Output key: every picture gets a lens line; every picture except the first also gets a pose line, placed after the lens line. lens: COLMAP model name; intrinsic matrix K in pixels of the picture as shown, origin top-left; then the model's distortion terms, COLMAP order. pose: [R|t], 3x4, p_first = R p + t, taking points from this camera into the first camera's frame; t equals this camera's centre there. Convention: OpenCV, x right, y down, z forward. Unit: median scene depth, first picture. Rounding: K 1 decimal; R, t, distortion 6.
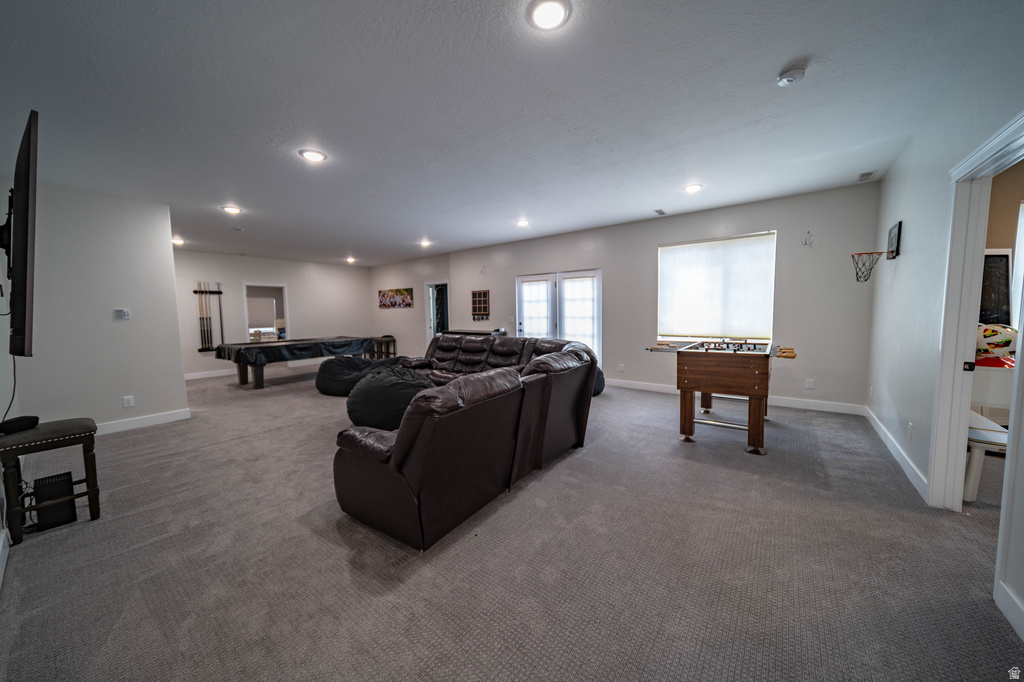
lens RADIAL K [[355.0, 0, 510.5], [0, 355.0, 338.5], [0, 0, 1]] dist [0.000384, -0.000084]
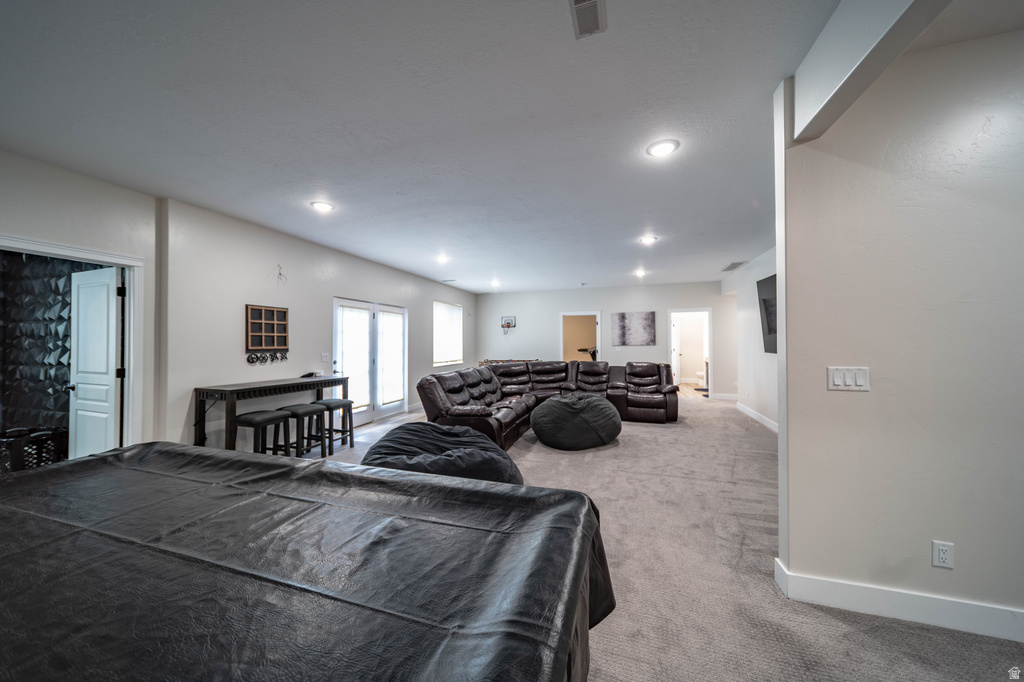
lens RADIAL K [[355.0, 0, 510.5], [0, 355.0, 338.5], [0, 0, 1]] dist [0.000384, -0.000084]
pose [[-0.334625, 0.029834, 0.941879, -0.719470], [0.081627, 0.996660, -0.002569, -0.055651], [-0.938809, 0.076023, -0.335943, 0.848316]]
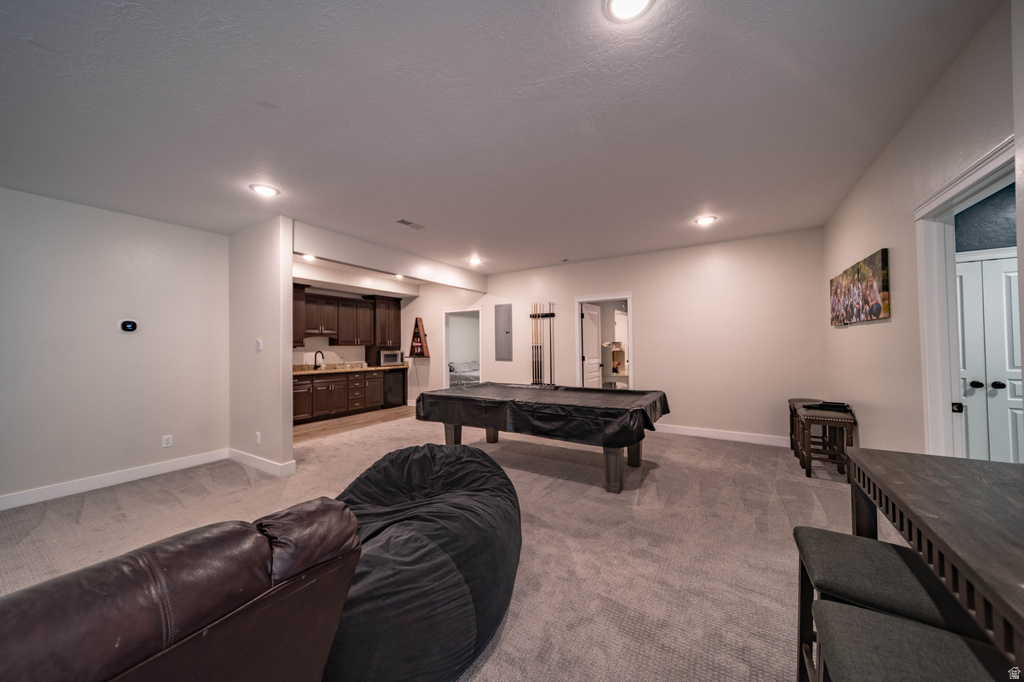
lens RADIAL K [[355.0, 0, 510.5], [0, 355.0, 338.5], [0, 0, 1]] dist [0.000384, -0.000084]
pose [[0.100006, -0.003372, -0.994981, -0.043865], [-0.065601, 0.997796, -0.009975, -0.063510], [0.992822, 0.066270, 0.099564, 0.841484]]
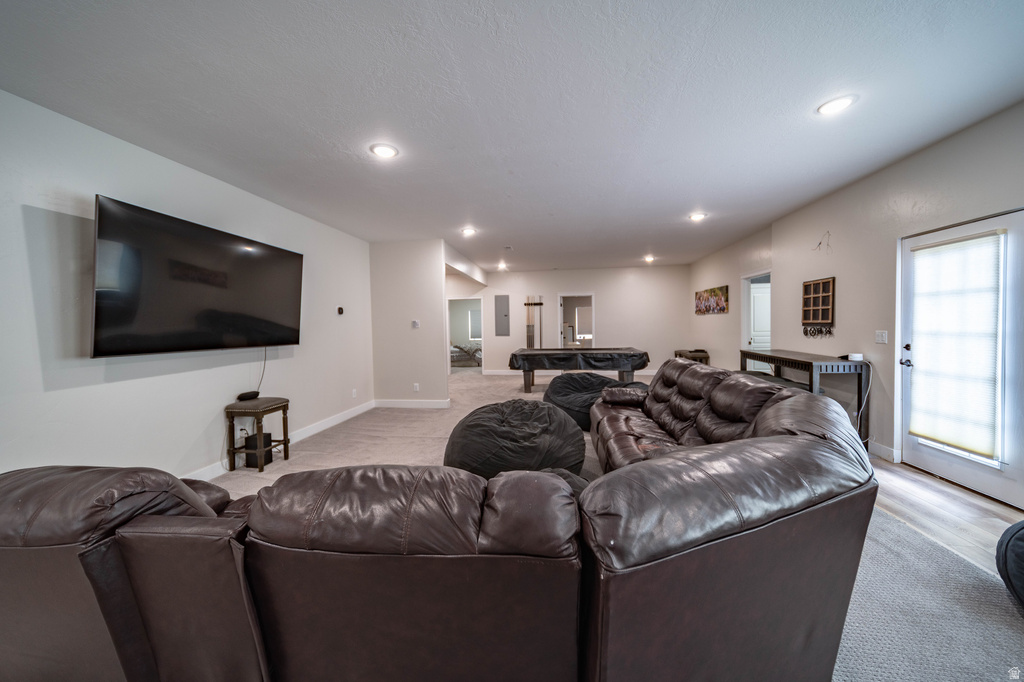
lens RADIAL K [[355.0, 0, 510.5], [0, 355.0, 338.5], [0, 0, 1]] dist [0.000384, -0.000084]
pose [[0.491079, 0.042749, -0.870066, 0.155976], [-0.057223, 0.998221, 0.016748, -0.029617], [0.869234, 0.041563, 0.492651, 0.344141]]
